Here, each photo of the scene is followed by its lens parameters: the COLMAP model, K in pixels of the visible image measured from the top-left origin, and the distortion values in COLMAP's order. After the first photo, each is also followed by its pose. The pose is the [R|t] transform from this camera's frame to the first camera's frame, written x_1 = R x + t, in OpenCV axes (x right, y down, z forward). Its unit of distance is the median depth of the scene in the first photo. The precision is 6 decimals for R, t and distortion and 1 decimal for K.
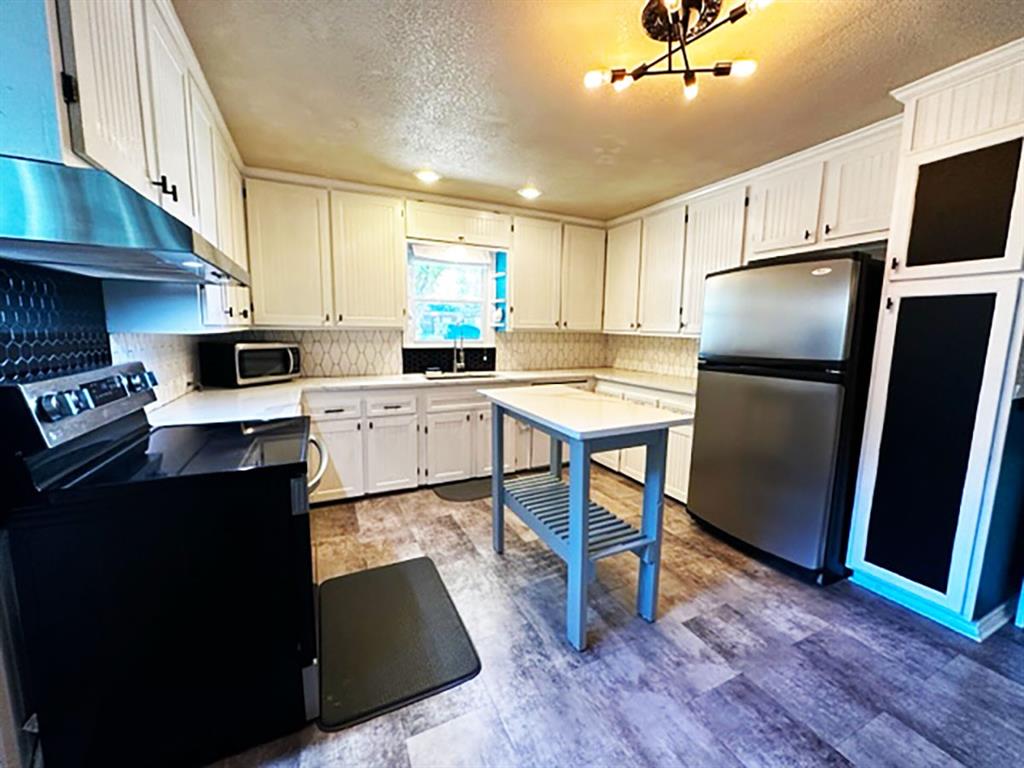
lens RADIAL K [[408.2, 0, 513.3], [0, 408.2, 382.9], [0, 0, 1]] dist [-0.002834, 0.000732]
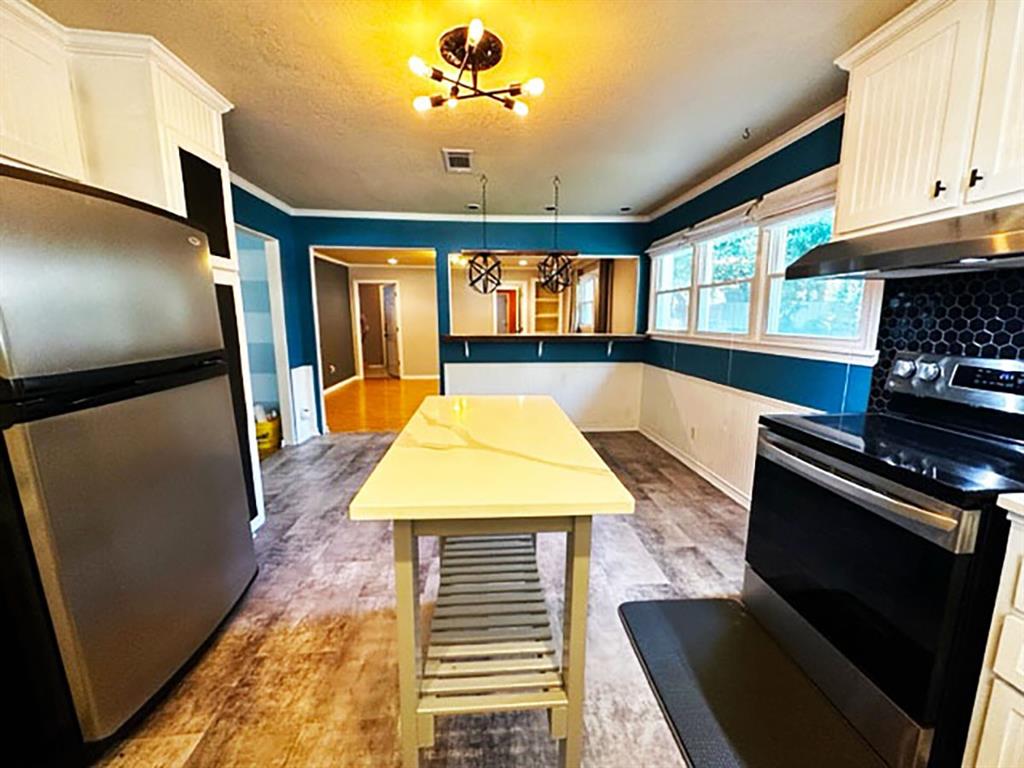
lens RADIAL K [[408.2, 0, 513.3], [0, 408.2, 382.9], [0, 0, 1]] dist [-0.002834, 0.000732]
pose [[-0.934458, -0.069093, 0.349304, -0.106773], [0.036988, 0.956851, 0.288216, -0.178185], [-0.354146, 0.282246, -0.891582, 1.306071]]
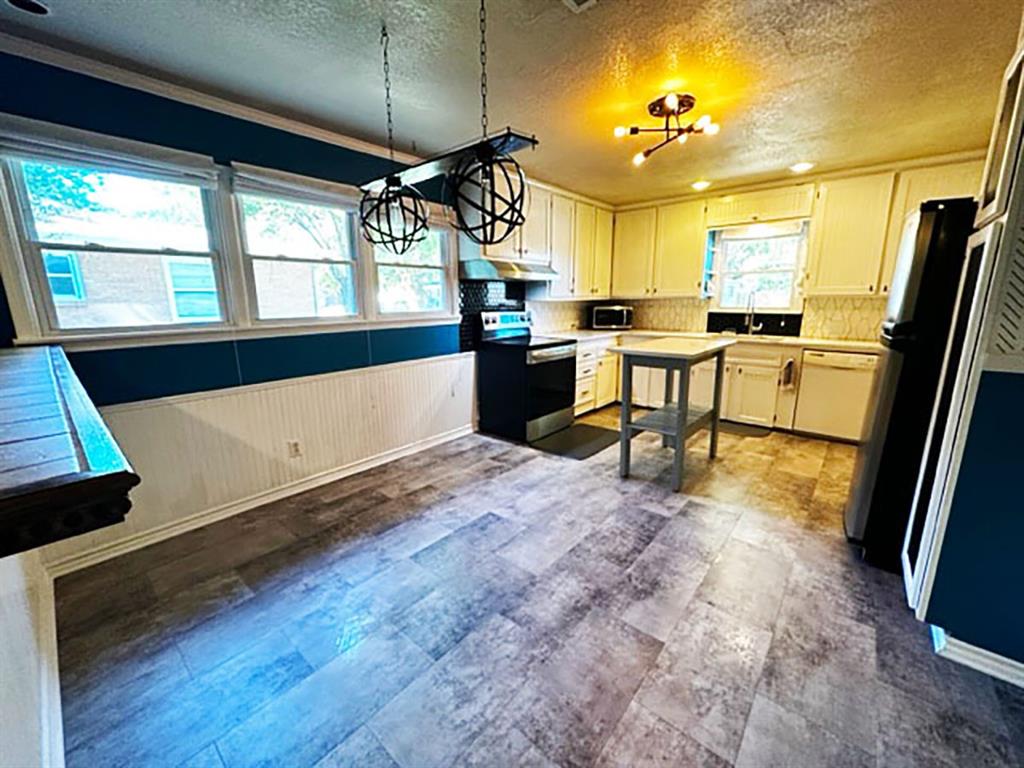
lens RADIAL K [[408.2, 0, 513.3], [0, 408.2, 382.9], [0, 0, 1]] dist [-0.002834, 0.000732]
pose [[0.405471, 0.172527, -0.897679, 1.060685], [-0.109887, 0.984106, 0.139502, 0.035593], [0.907479, 0.042079, 0.417985, -0.145807]]
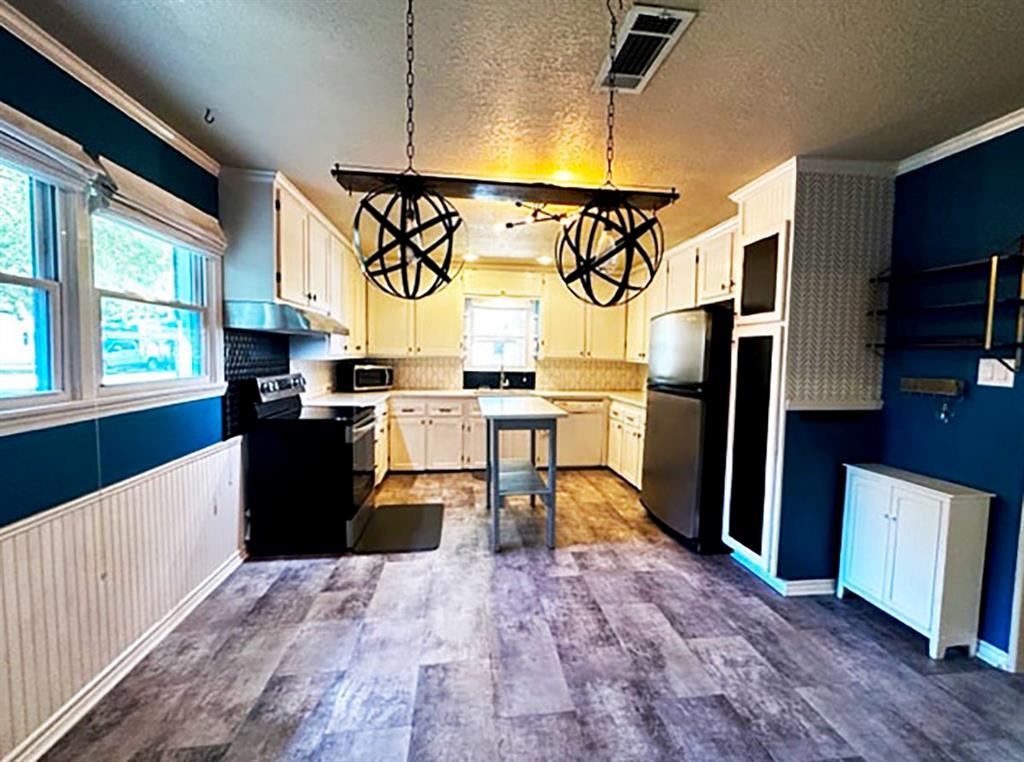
lens RADIAL K [[415.2, 0, 512.6], [0, 415.2, 379.1], [0, 0, 1]] dist [-0.000349, 0.000068]
pose [[0.948973, 0.022785, -0.314533, 0.518824], [-0.046449, 0.996607, -0.067947, 0.049363], [0.311918, 0.079089, 0.946812, -0.441253]]
